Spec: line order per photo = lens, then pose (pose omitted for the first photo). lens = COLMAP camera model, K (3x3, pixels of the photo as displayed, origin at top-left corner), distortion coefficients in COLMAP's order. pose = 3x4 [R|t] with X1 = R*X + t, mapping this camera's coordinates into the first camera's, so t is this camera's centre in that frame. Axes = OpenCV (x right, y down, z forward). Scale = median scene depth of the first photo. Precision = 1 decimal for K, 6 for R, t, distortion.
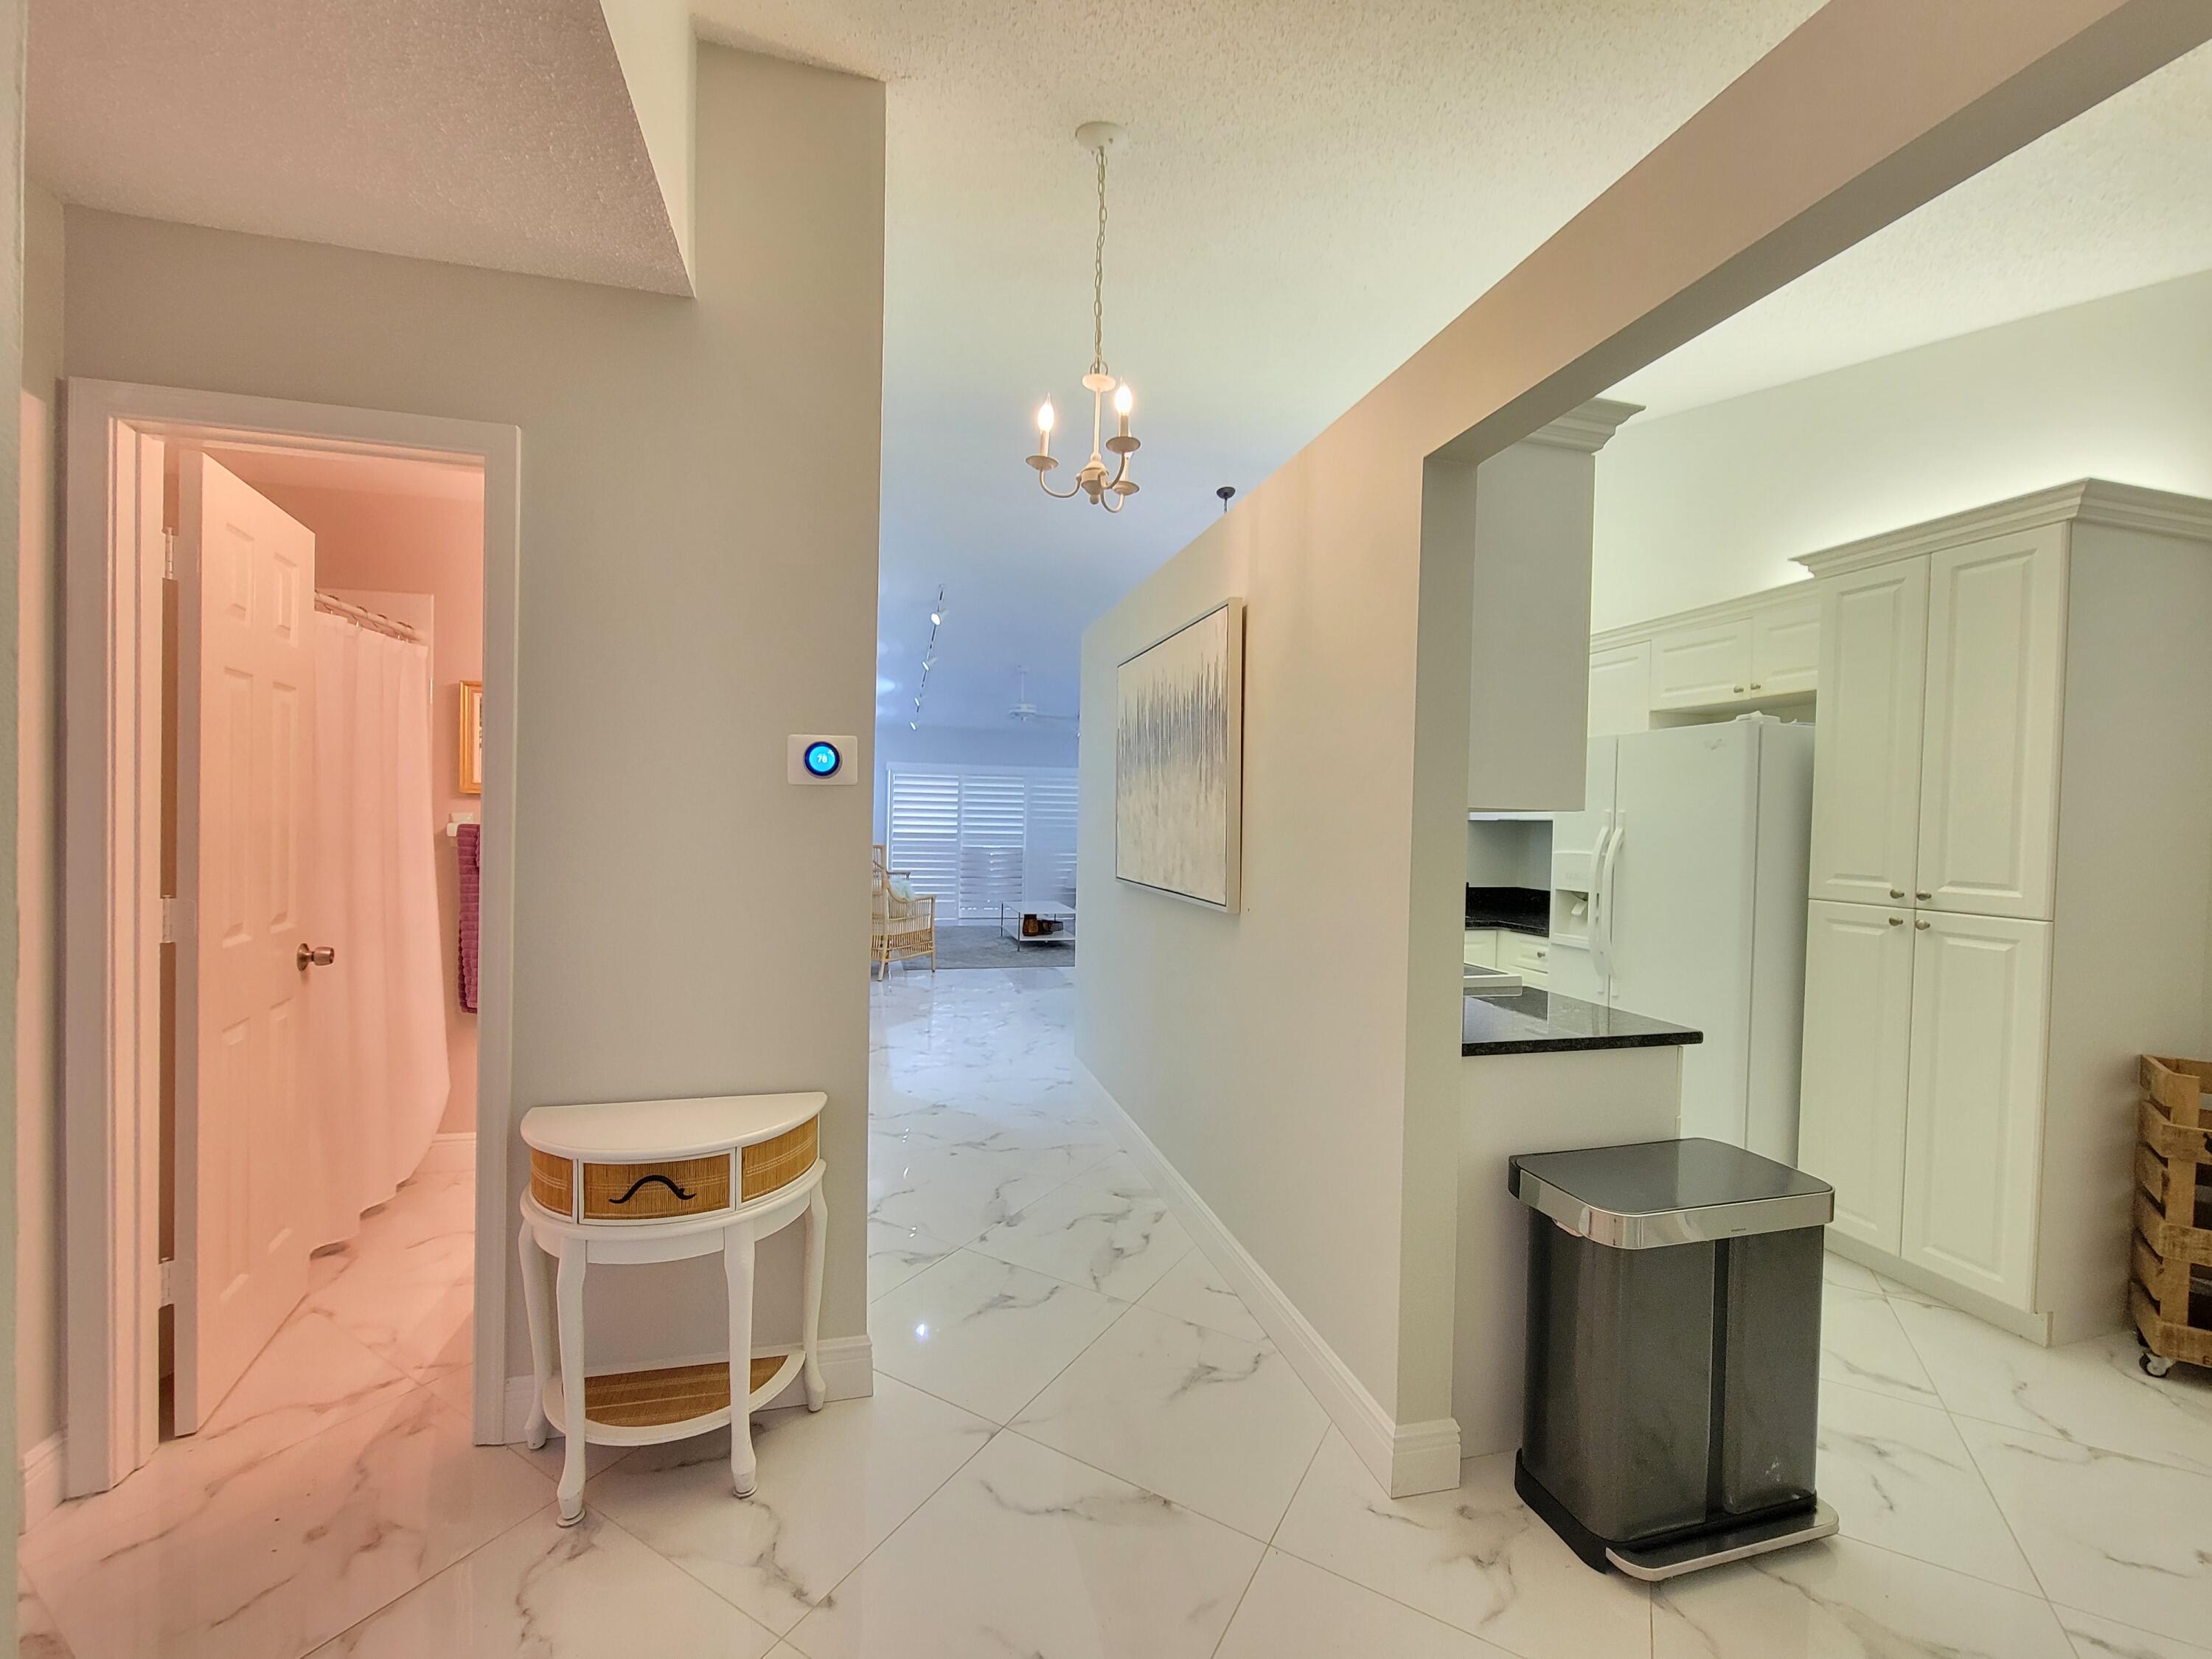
lens RADIAL K [[898.0, 0, 1104.1], [0, 898.0, 838.1], [0, 0, 1]] dist [-0.000905, -0.000165]
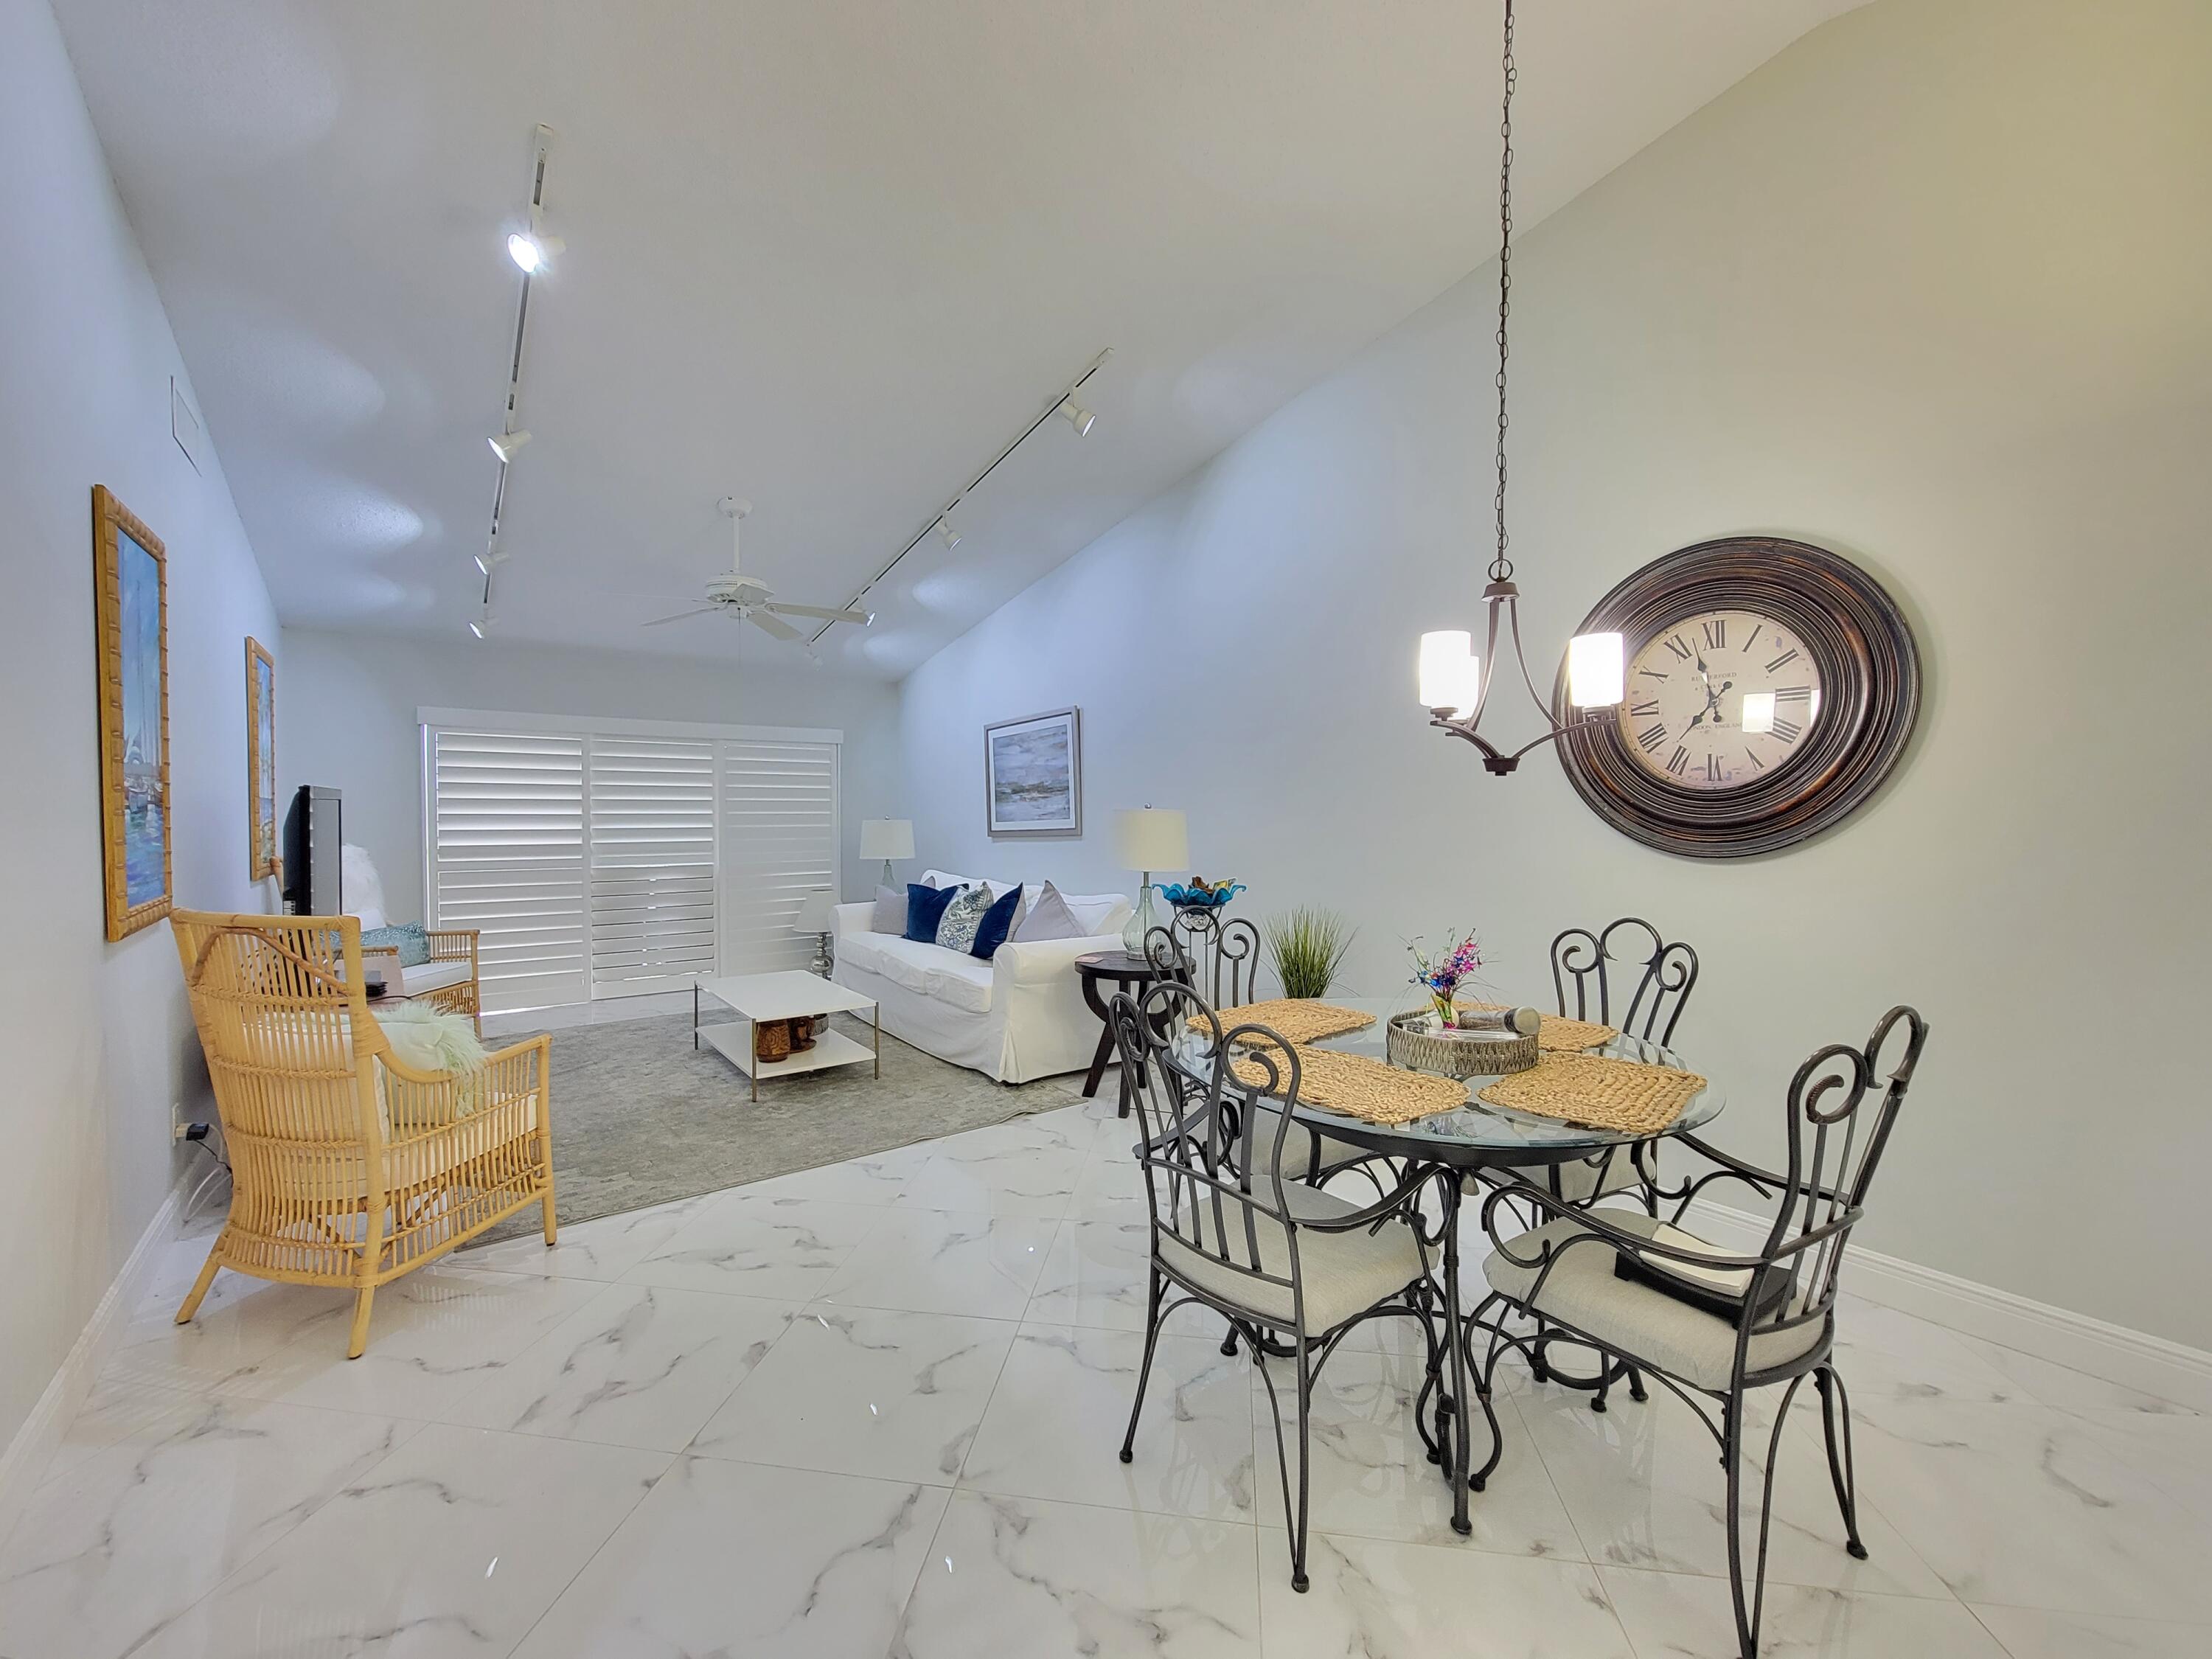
lens RADIAL K [[898.0, 0, 1104.1], [0, 898.0, 838.1], [0, 0, 1]] dist [-0.000905, -0.000165]
pose [[0.928807, -0.028842, 0.369440, -0.090134], [0.022614, 0.999520, 0.021179, -0.016689], [-0.369874, -0.011317, 0.929013, 0.470633]]
